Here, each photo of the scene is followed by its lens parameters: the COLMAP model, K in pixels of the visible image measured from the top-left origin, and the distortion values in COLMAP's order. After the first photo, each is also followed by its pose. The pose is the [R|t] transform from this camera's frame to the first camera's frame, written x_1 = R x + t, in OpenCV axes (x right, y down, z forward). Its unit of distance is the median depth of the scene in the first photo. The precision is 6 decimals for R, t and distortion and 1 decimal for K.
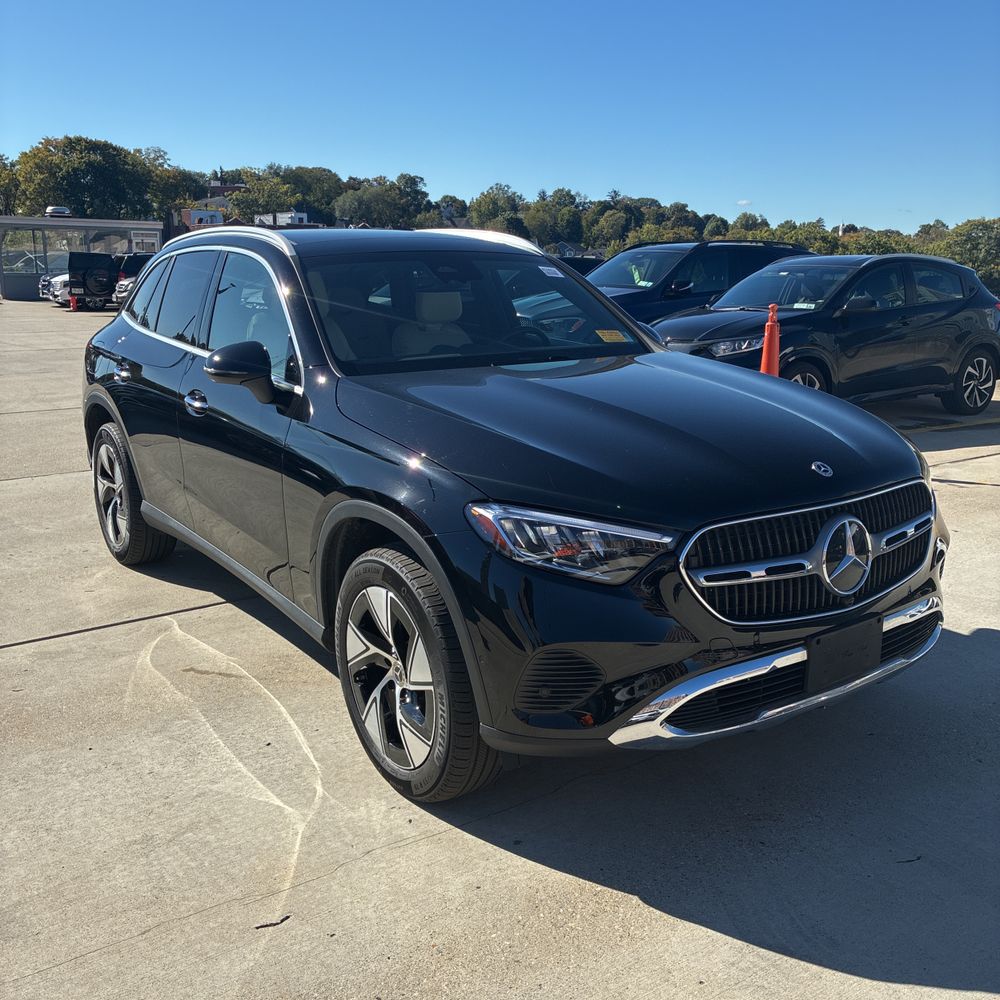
lens RADIAL K [[1006.5, 0, 504.1], [0, 1006.5, 499.1], [0, 0, 1]] dist [0.015687, 0.000000]
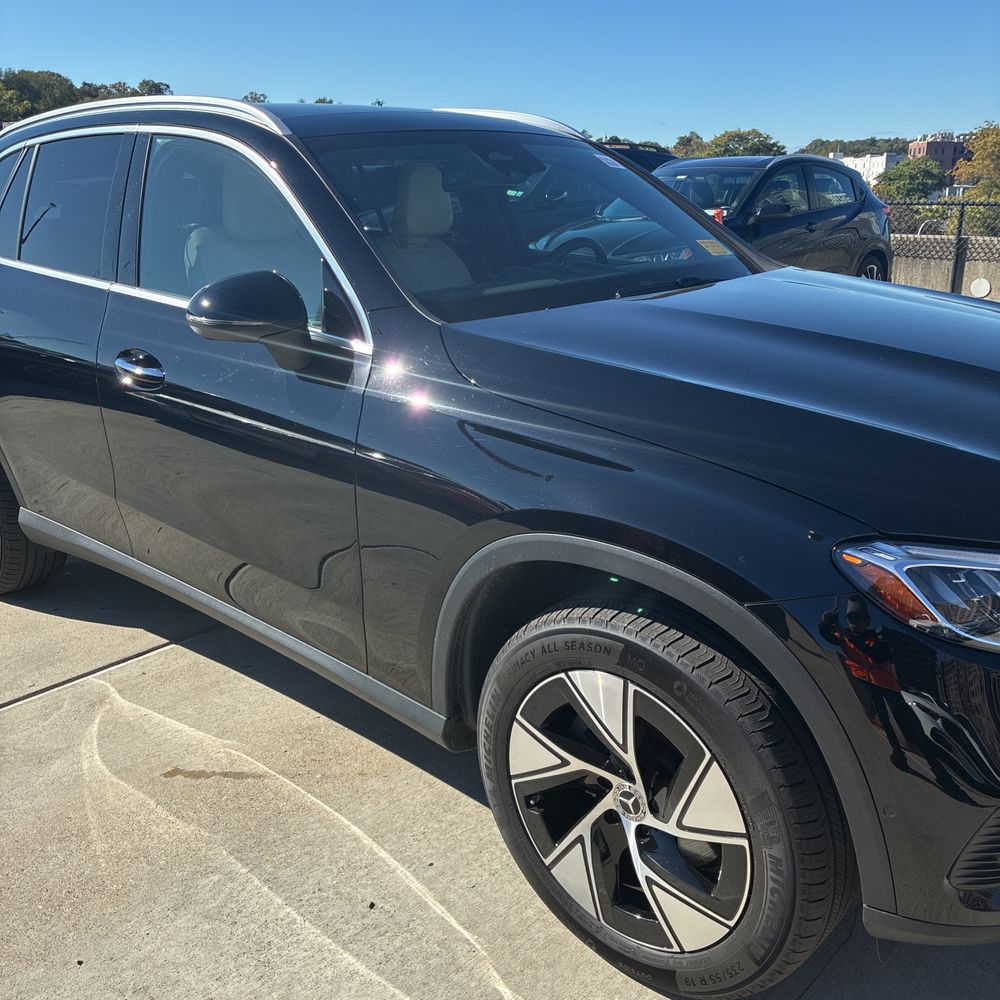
lens RADIAL K [[1006.5, 0, 514.7], [0, 1006.5, 506.1], [0, 0, 1]] dist [0.015687, 0.000000]
pose [[0.973873, -0.080020, 0.212530, -0.275227], [0.061692, 0.993890, 0.091521, -0.067024], [-0.218555, -0.076019, 0.972859, 0.392429]]
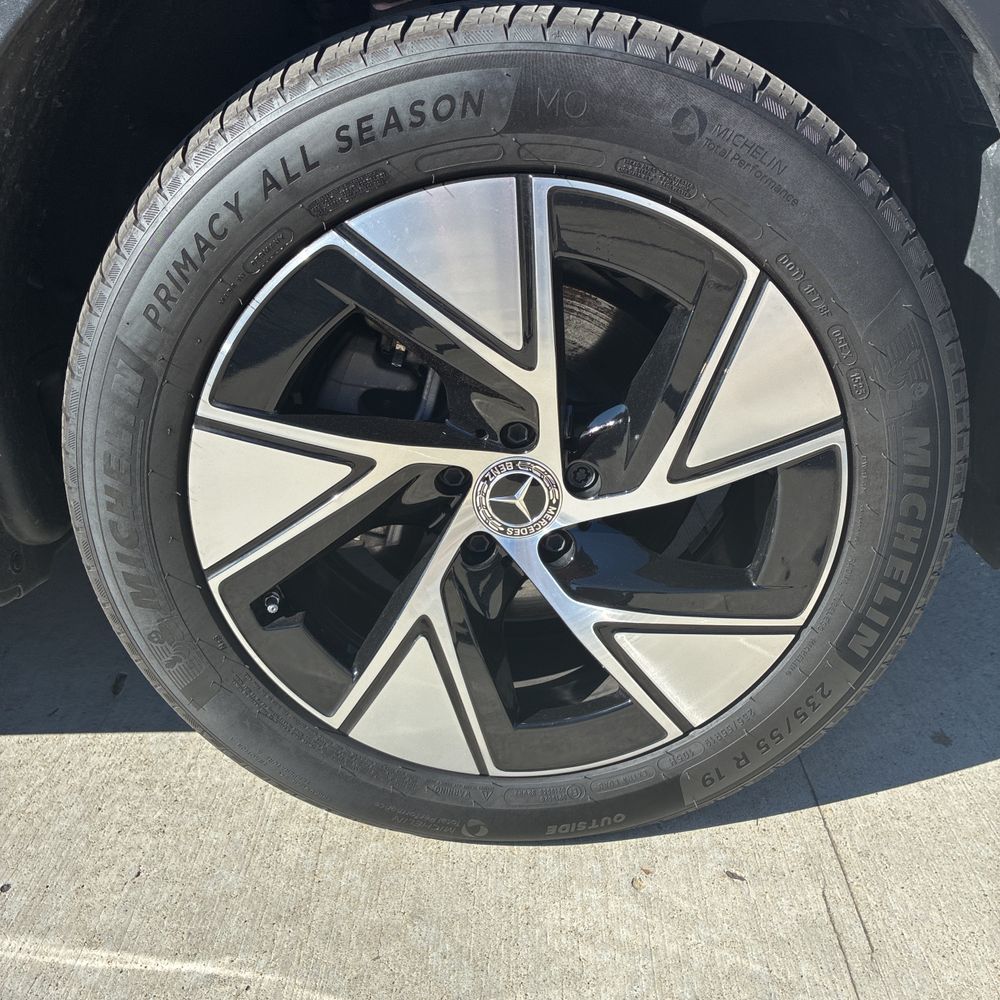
lens RADIAL K [[1006.5, 0, 499.1], [0, 1006.5, 498.0], [0, 0, 1]] dist [0.015687, 0.000000]
pose [[0.552033, -0.351766, 0.755989, -0.308205], [0.222409, 0.935926, 0.273086, 0.087451], [-0.803613, 0.017386, 0.594898, 0.779185]]
